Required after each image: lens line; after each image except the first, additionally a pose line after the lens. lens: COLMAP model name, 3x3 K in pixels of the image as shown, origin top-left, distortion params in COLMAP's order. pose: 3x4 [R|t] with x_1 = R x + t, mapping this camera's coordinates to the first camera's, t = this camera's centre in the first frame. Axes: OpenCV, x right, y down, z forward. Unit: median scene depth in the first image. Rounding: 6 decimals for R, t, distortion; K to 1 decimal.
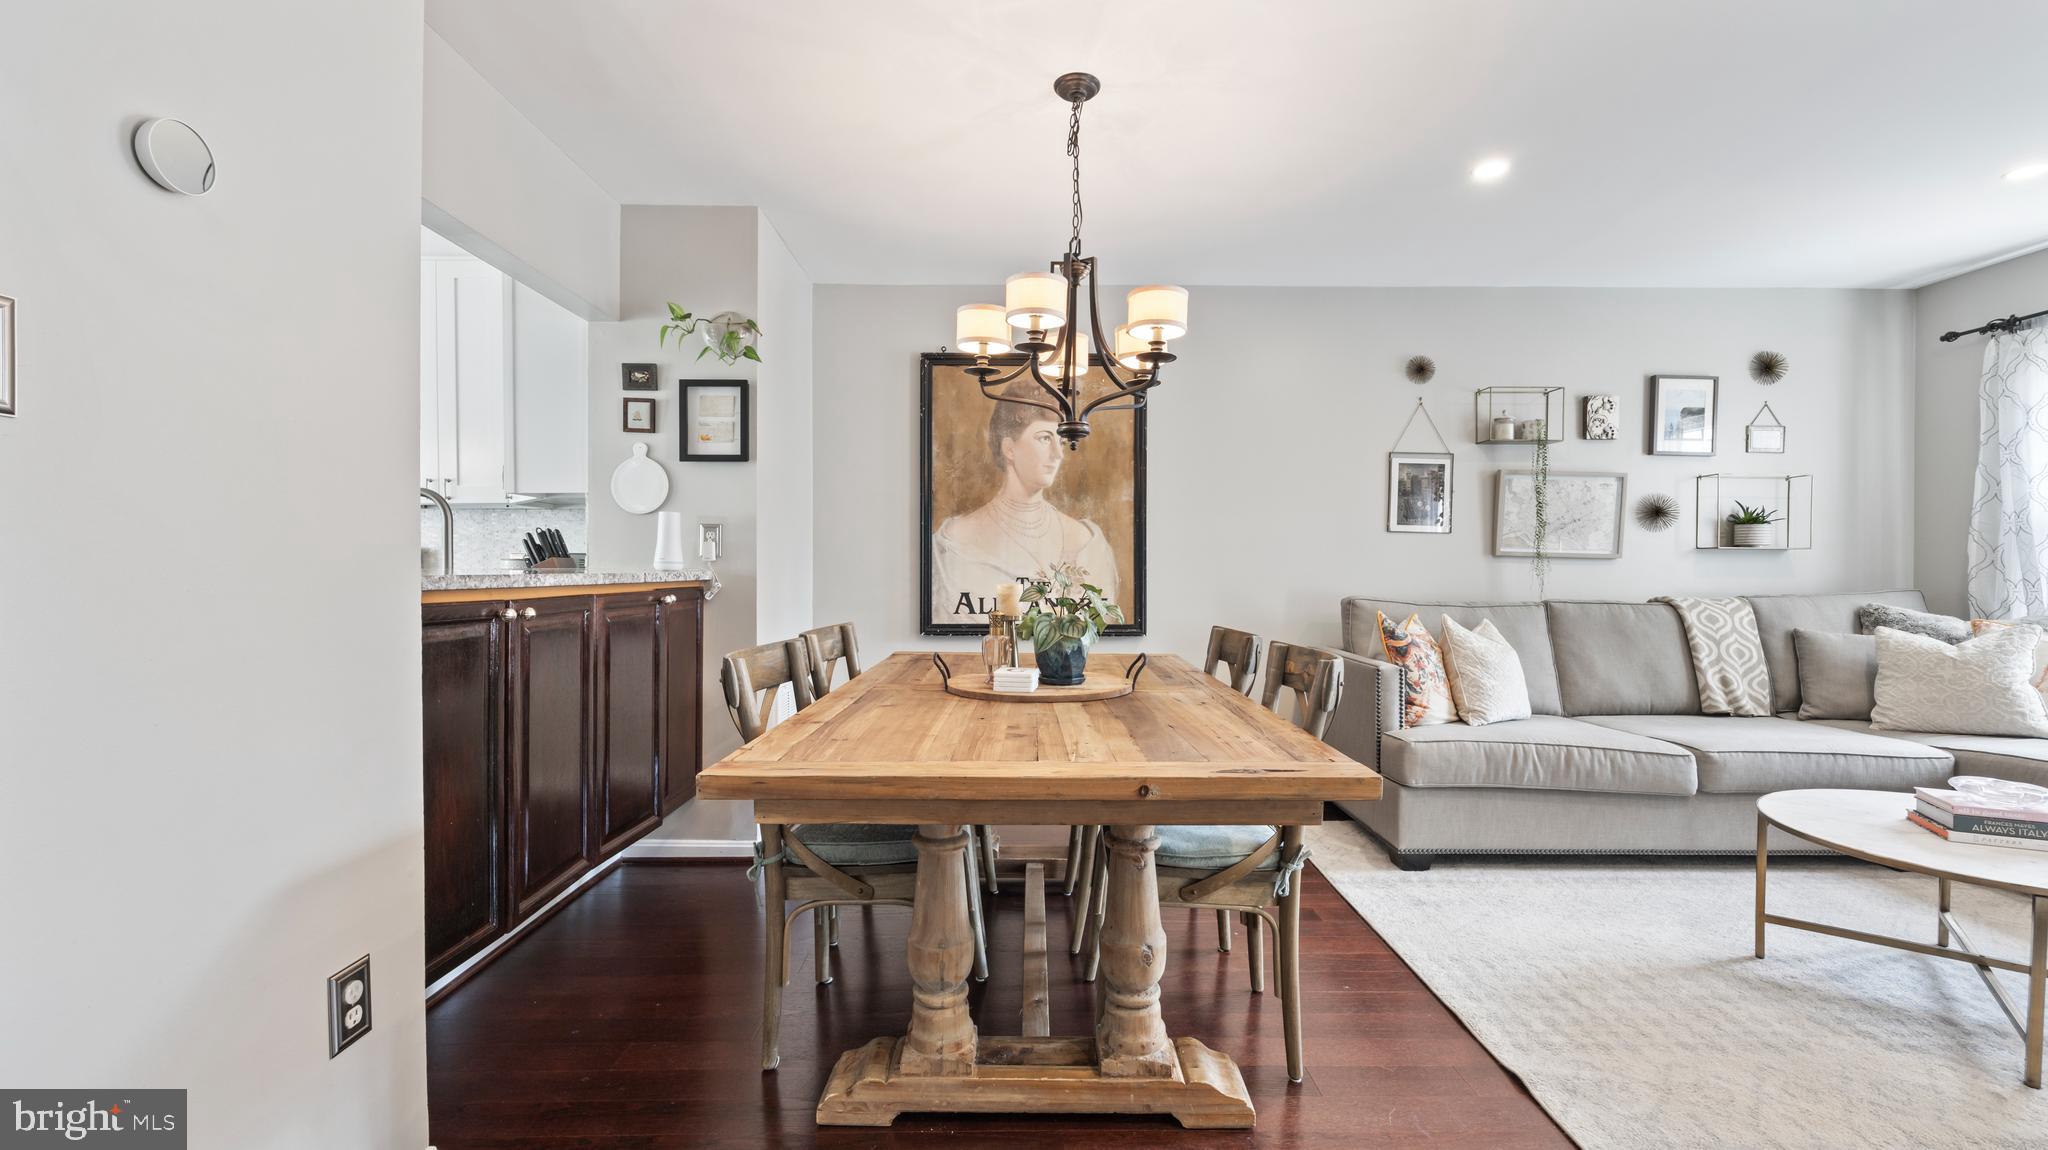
lens RADIAL K [[830.1, 0, 1021.5], [0, 830.1, 580.1], [0, 0, 1]] dist [-0.002571, -0.000437]
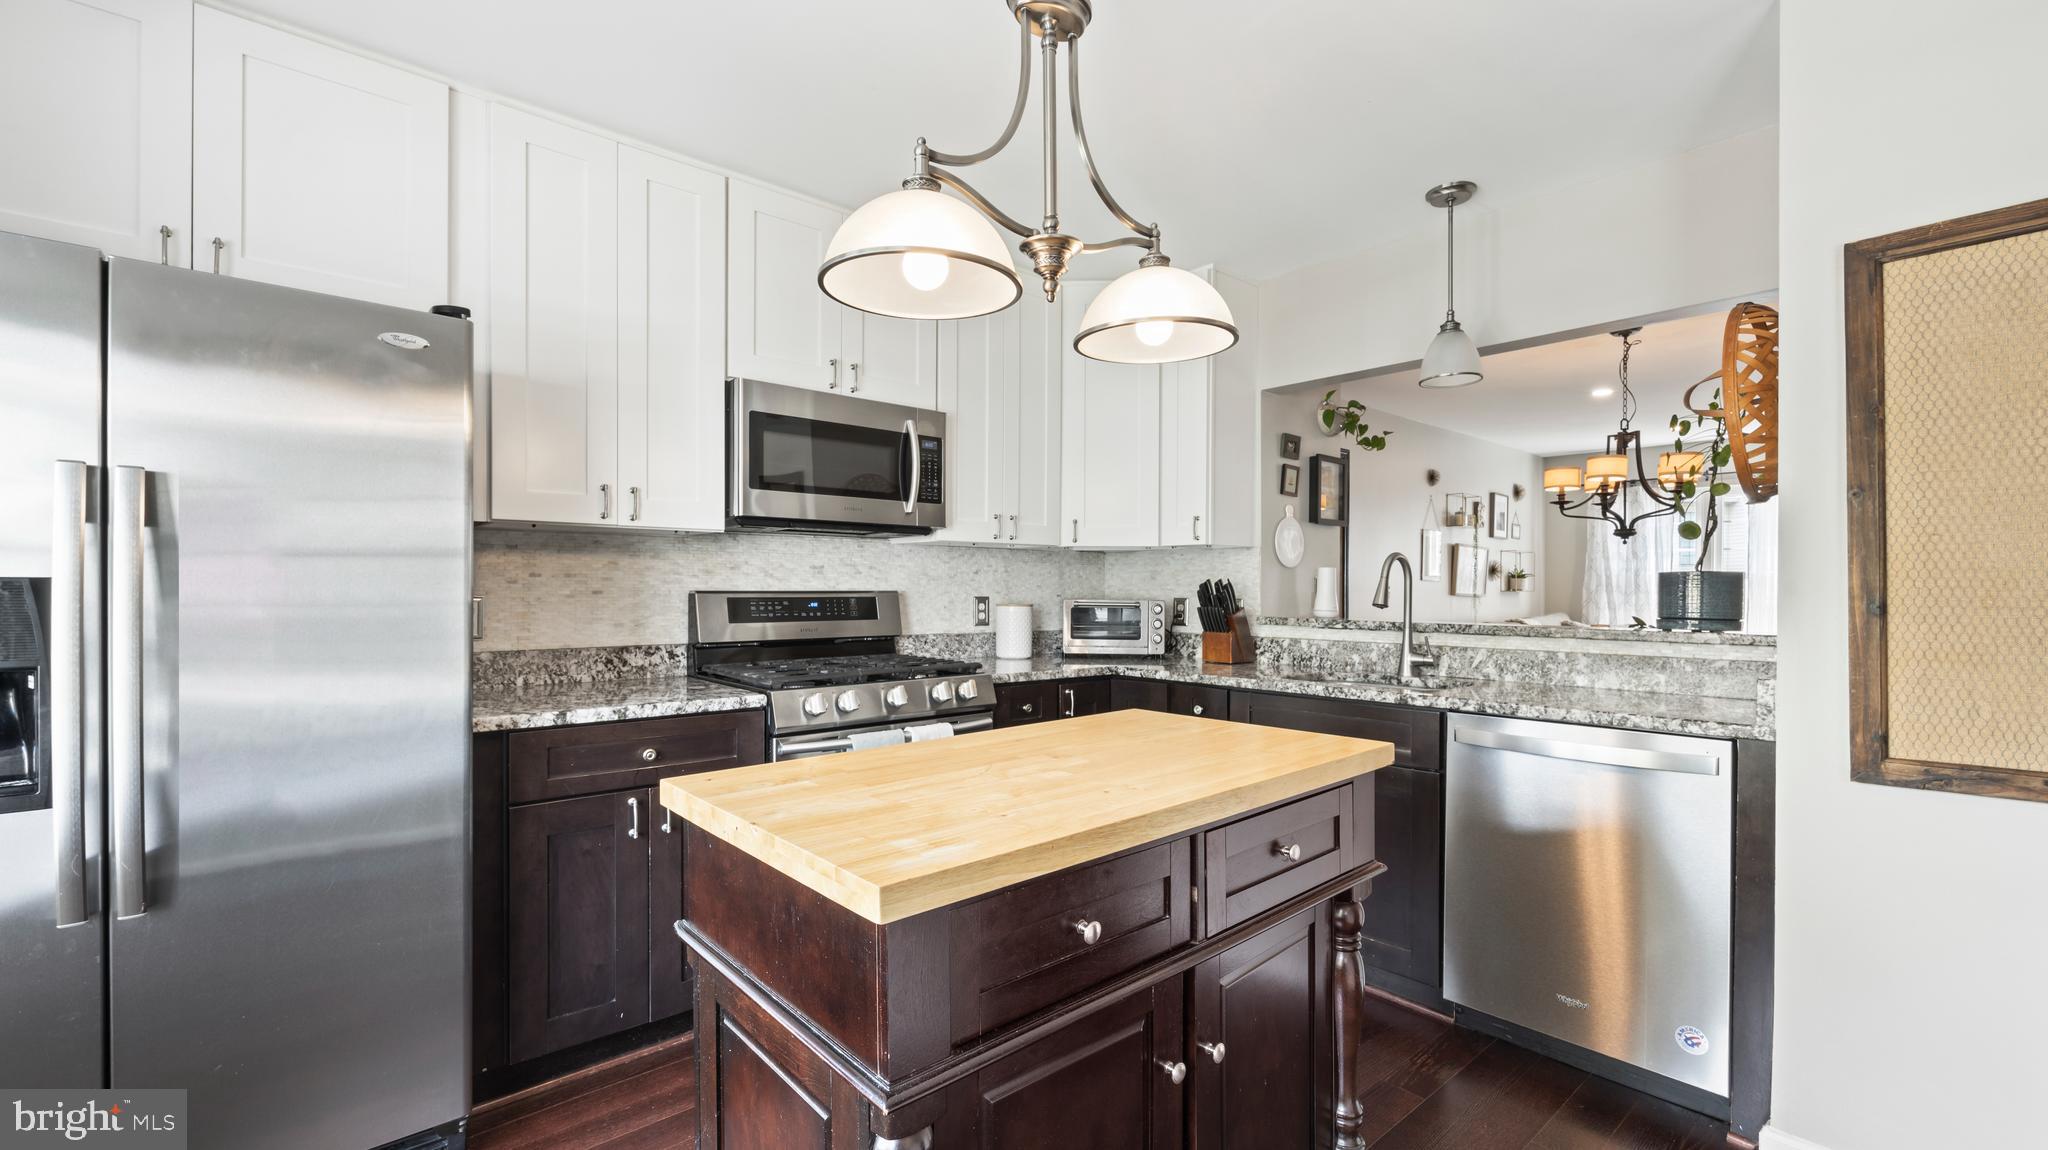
lens RADIAL K [[830.1, 0, 1029.2], [0, 830.1, 581.4], [0, 0, 1]] dist [-0.002571, -0.000437]
pose [[0.760091, 0.003293, 0.649808, -1.229289], [0.006538, 0.999898, -0.012714, -0.046609], [-0.649784, 0.013912, 0.759992, 0.334897]]
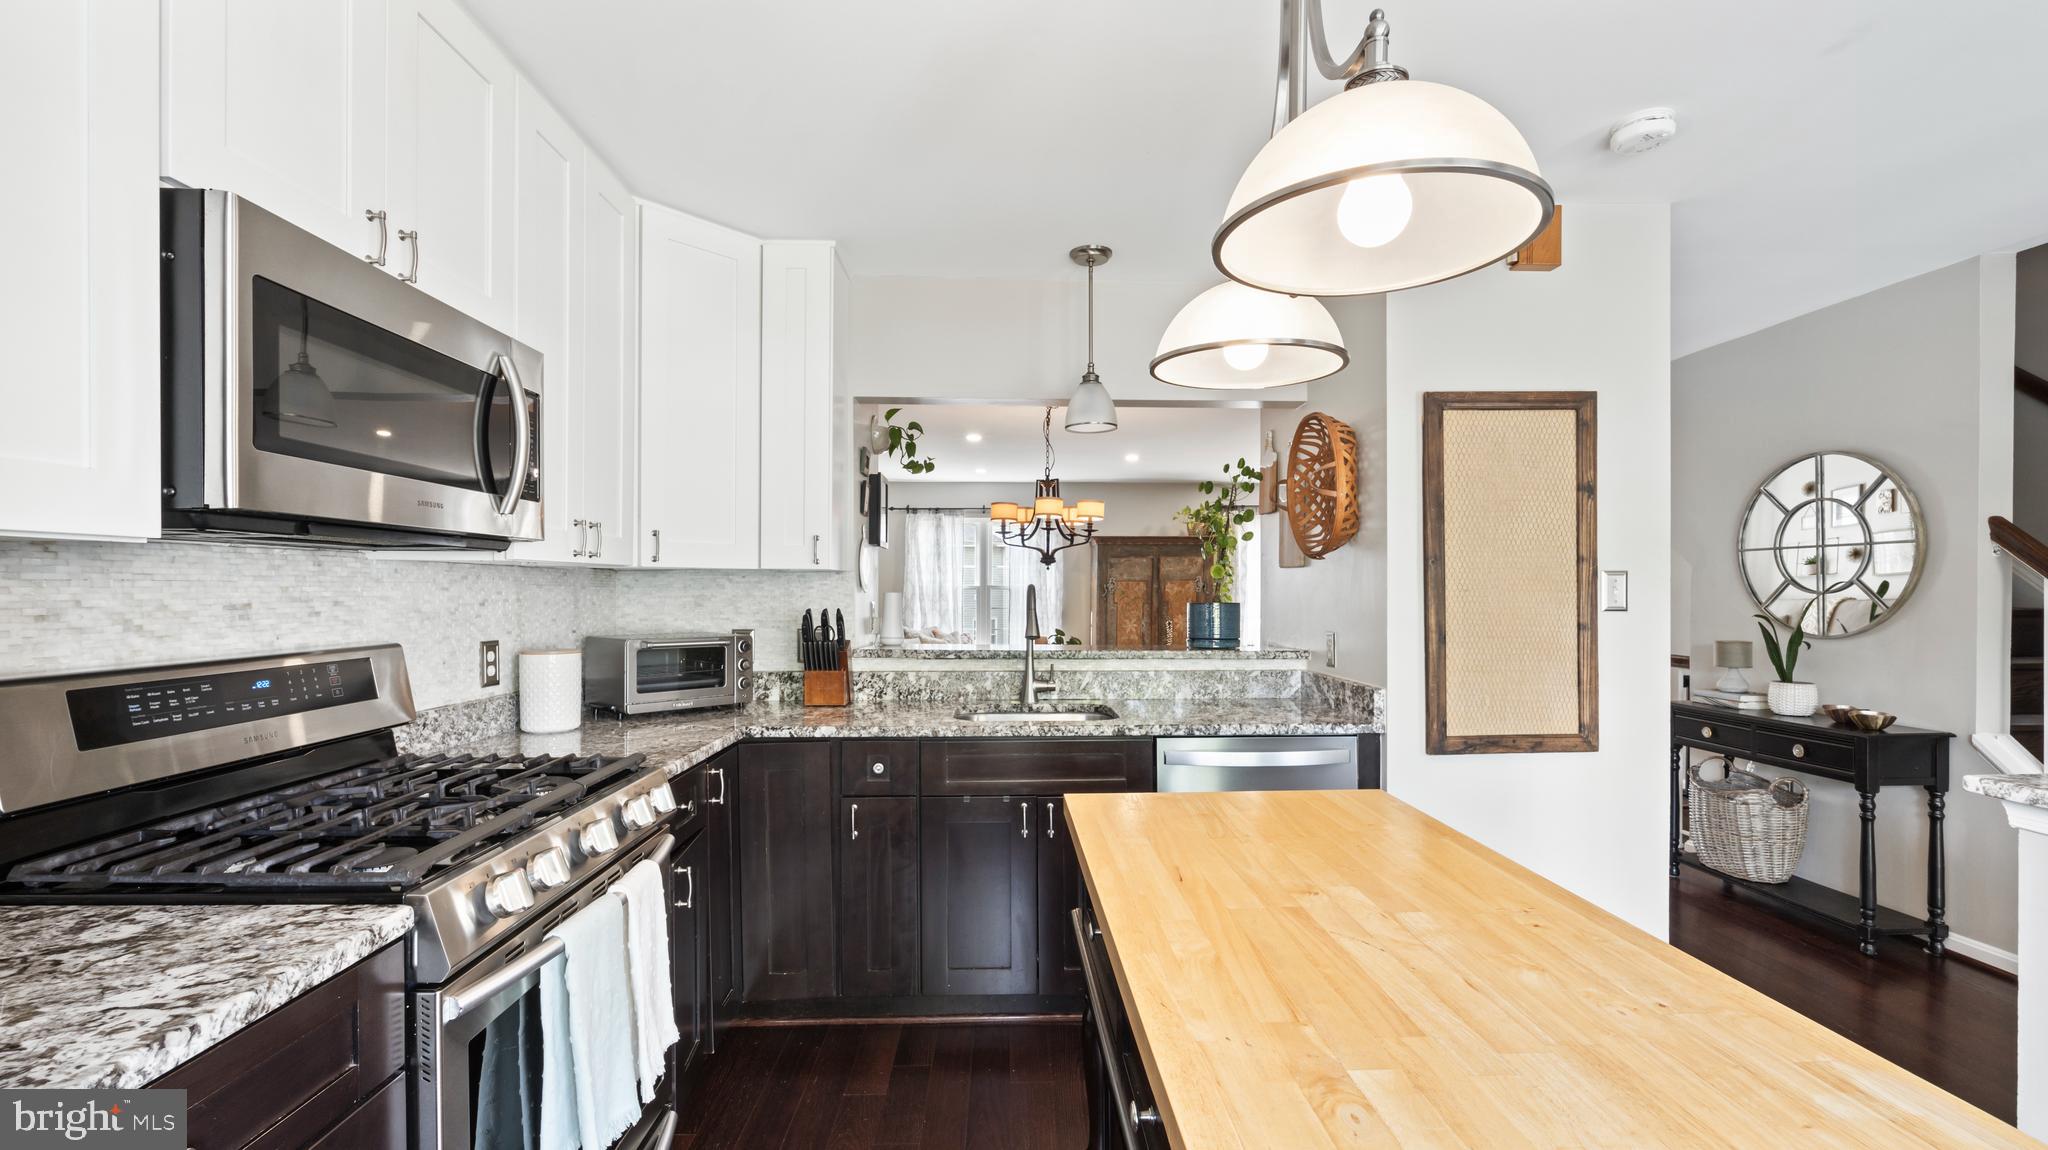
lens RADIAL K [[830.1, 0, 1003.3], [0, 830.1, 586.8], [0, 0, 1]] dist [-0.002571, -0.000437]
pose [[-0.001190, -0.002169, 0.999997, -1.263904], [0.008849, 0.999958, 0.002179, -0.079649], [-0.999960, 0.008852, -0.001170, 0.715208]]
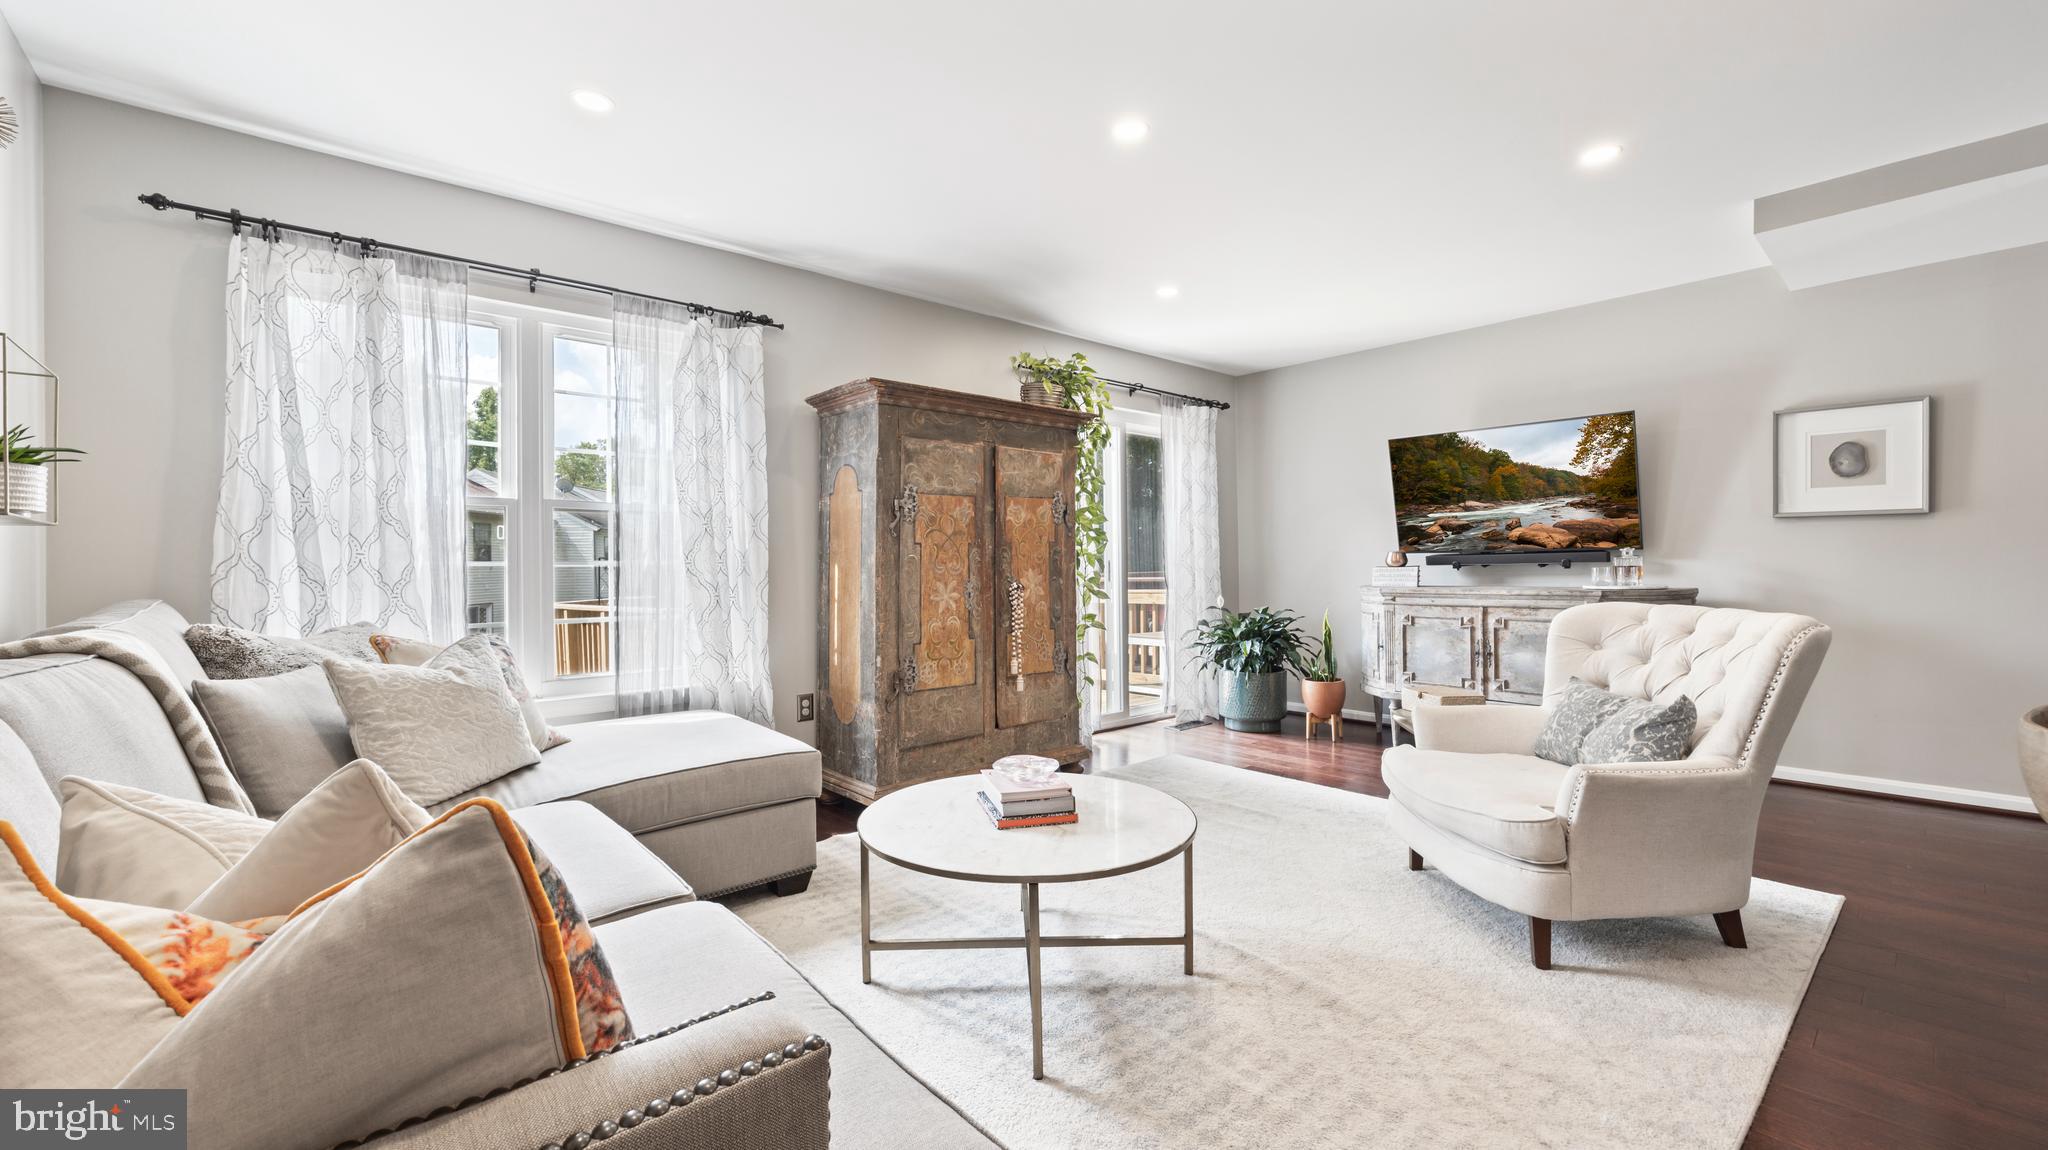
lens RADIAL K [[830.1, 0, 1023.3], [0, 830.1, 561.2], [0, 0, 1]] dist [-0.002571, -0.000437]
pose [[-0.663833, 0.012144, 0.747783, 0.218088], [0.020555, 0.999787, 0.002011, -0.006133], [-0.747599, 0.016706, -0.663941, 0.961435]]
